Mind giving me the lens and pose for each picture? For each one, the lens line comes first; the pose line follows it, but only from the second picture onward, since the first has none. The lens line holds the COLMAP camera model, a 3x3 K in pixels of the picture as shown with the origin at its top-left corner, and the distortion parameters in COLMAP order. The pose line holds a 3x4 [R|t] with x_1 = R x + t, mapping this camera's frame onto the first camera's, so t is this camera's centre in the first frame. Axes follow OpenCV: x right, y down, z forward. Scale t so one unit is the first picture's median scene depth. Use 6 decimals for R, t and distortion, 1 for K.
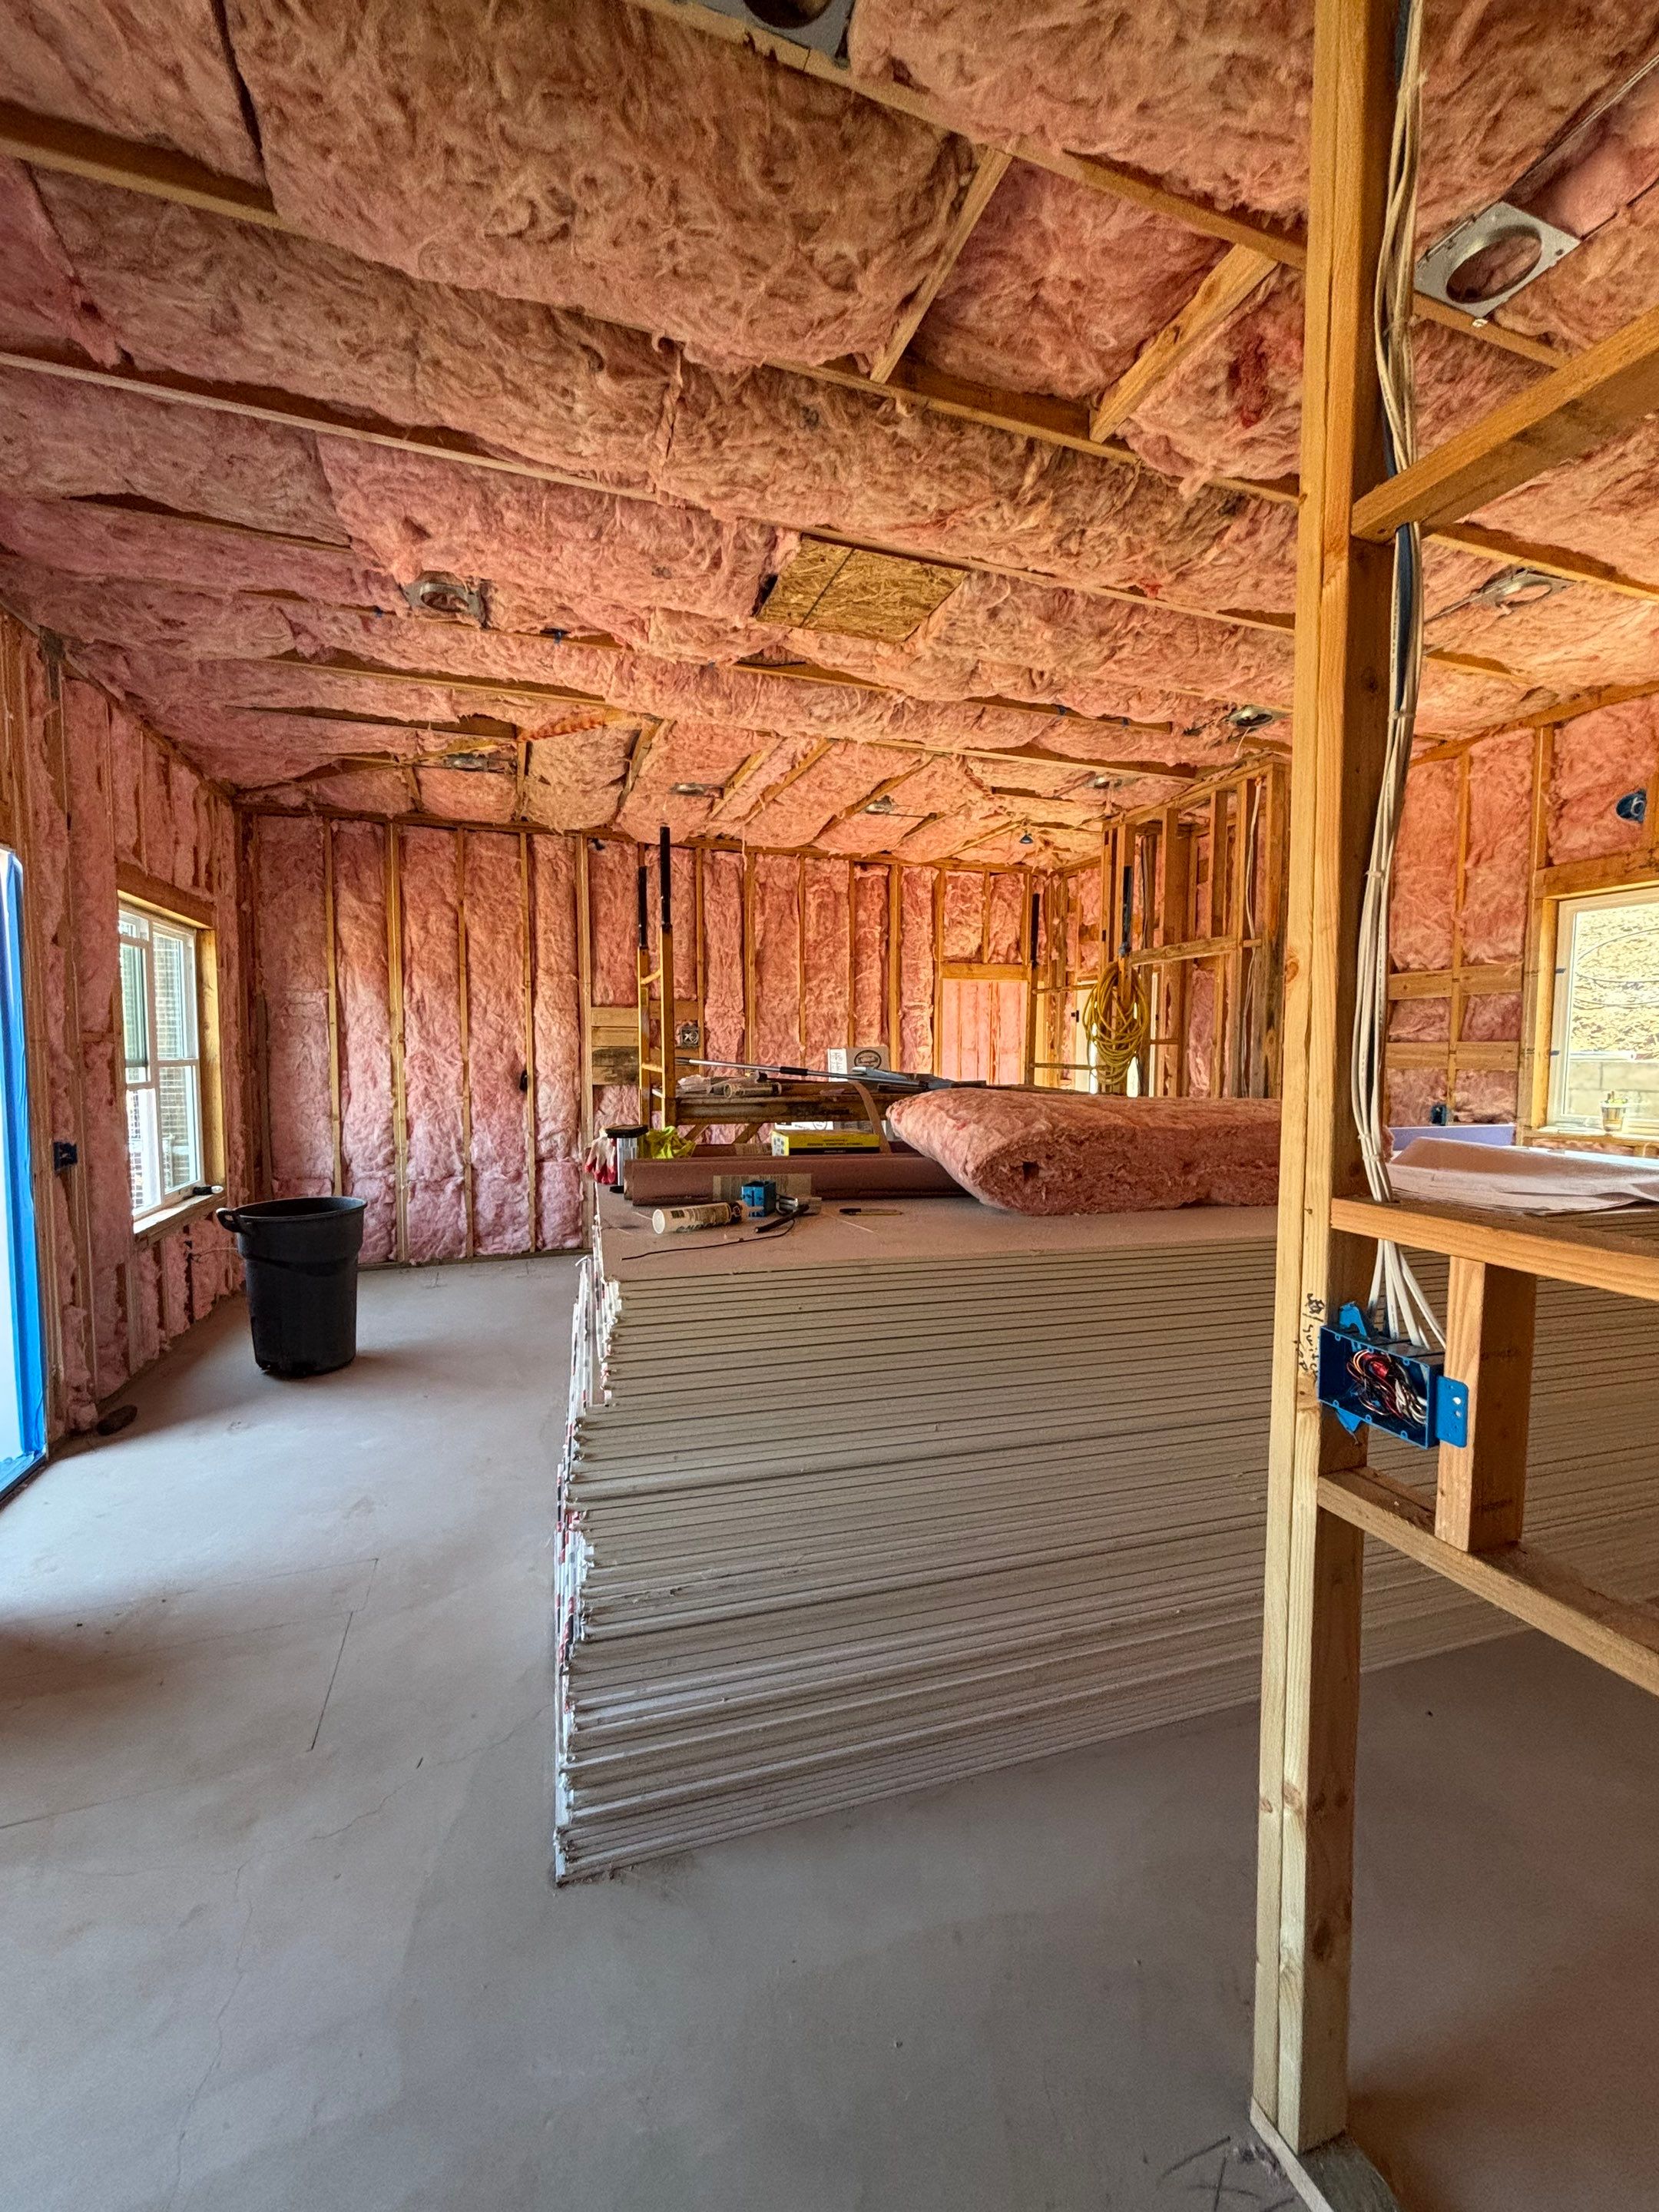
lens RADIAL K [[885.7, 0, 829.5], [0, 885.7, 1106.0], [0, 0, 1]] dist [0.022074, -0.014920]
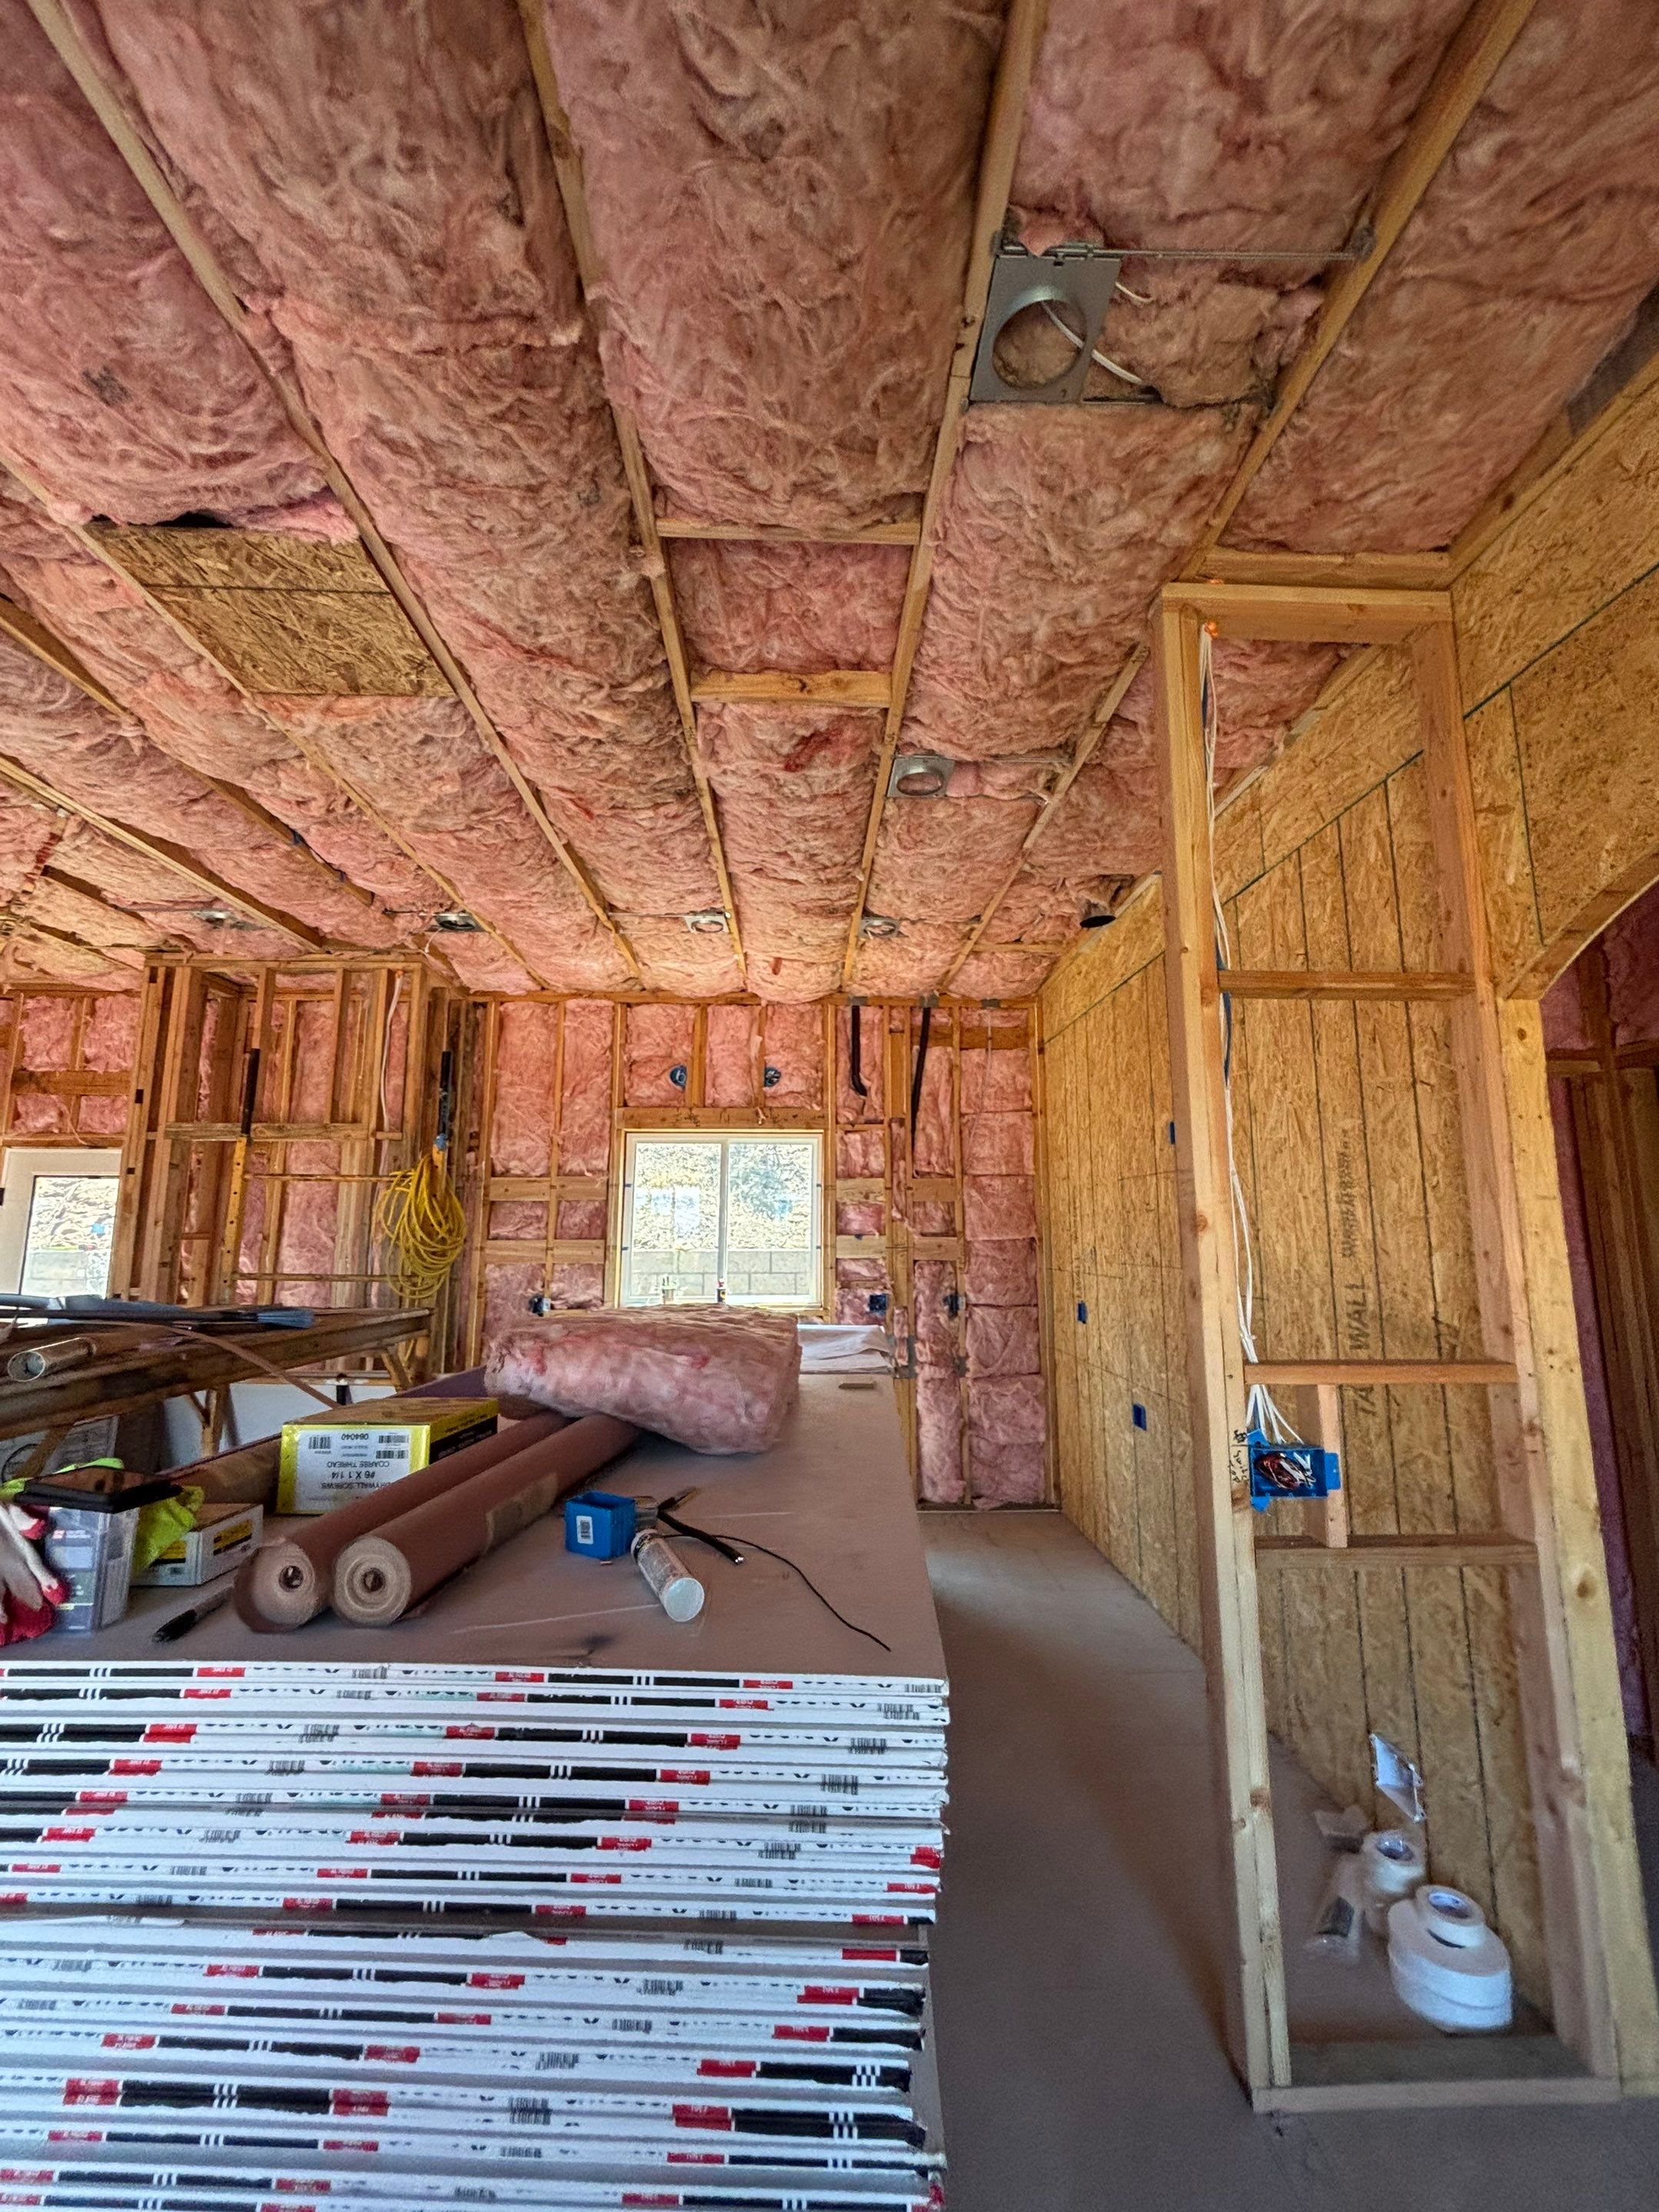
lens RADIAL K [[891.7, 0, 835.3], [0, 891.7, 1104.7], [0, 0, 1]] dist [-0.000361, 0.000647]
pose [[0.301195, 0.135813, 0.943841, -0.223052], [0.058778, 0.985279, -0.160533, -0.026122], [-0.951749, 0.103829, 0.288778, 0.207072]]
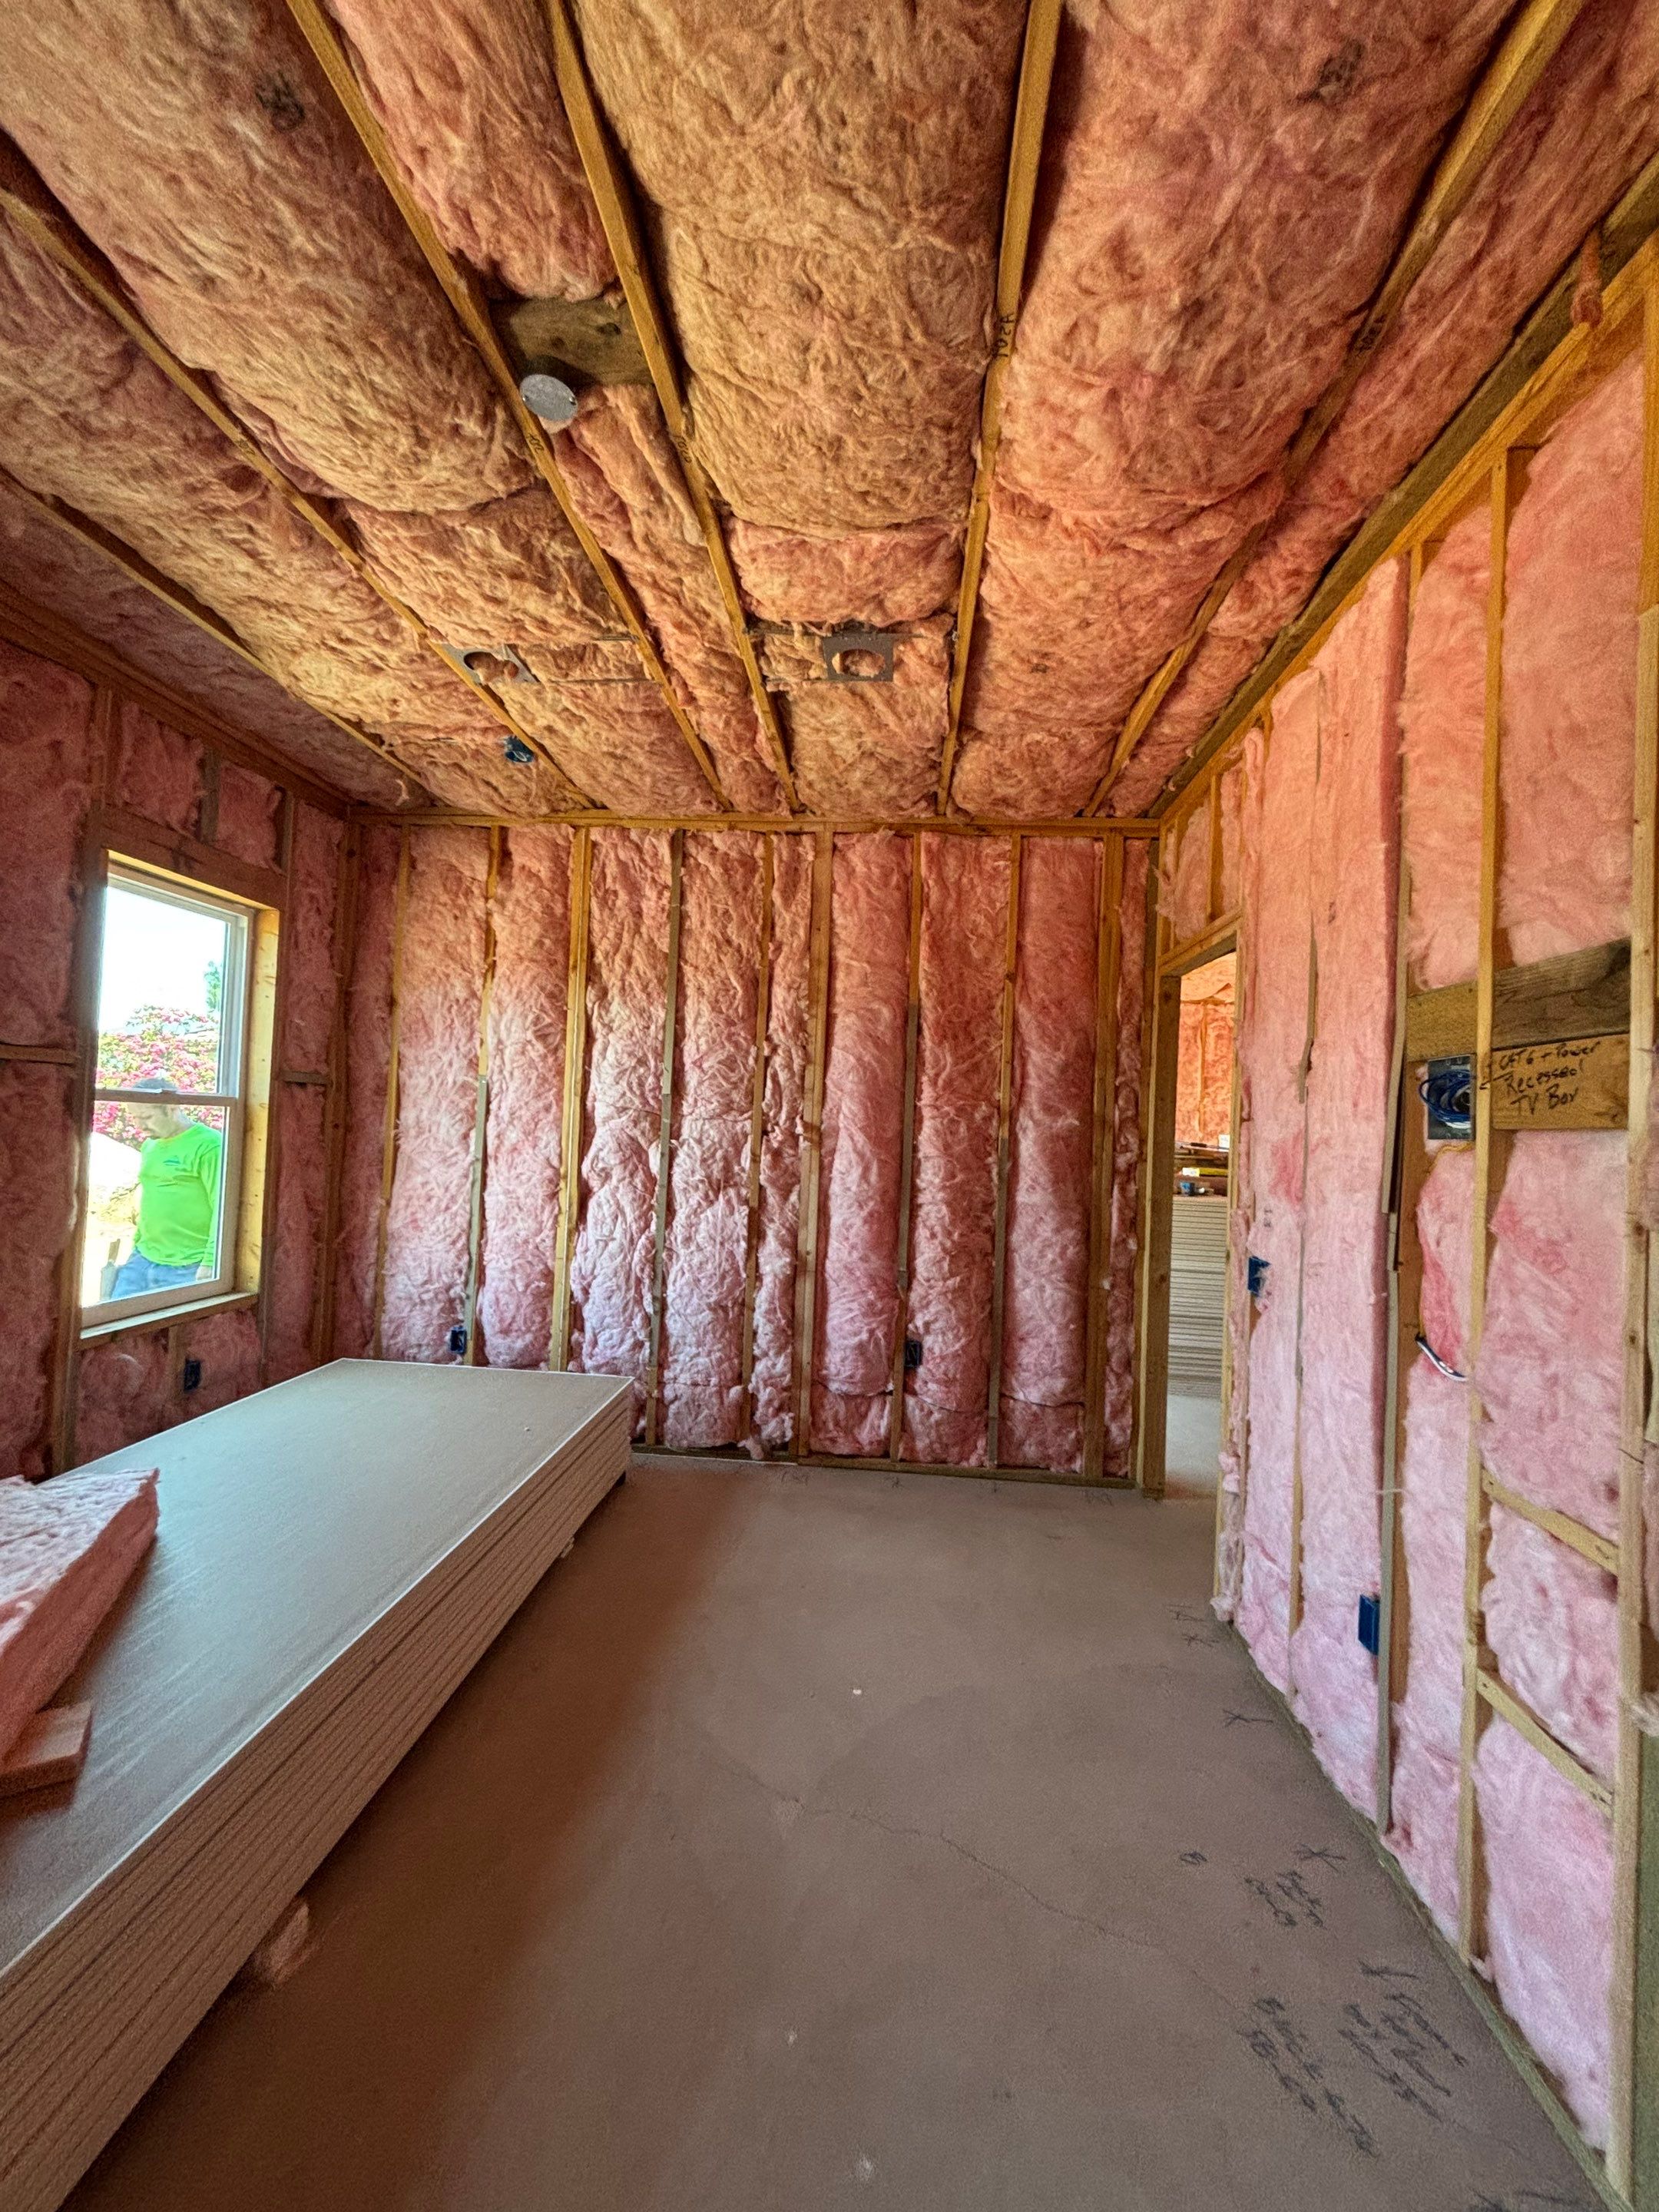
lens RADIAL K [[888.8, 0, 830.6], [0, 888.8, 1105.0], [0, 0, 1]] dist [-0.002125, 0.000332]
pose [[0.913034, 0.030230, -0.406761, 0.006515], [-0.068341, 0.994490, -0.079491, 0.046822], [0.402117, 0.100376, 0.910070, -0.612580]]
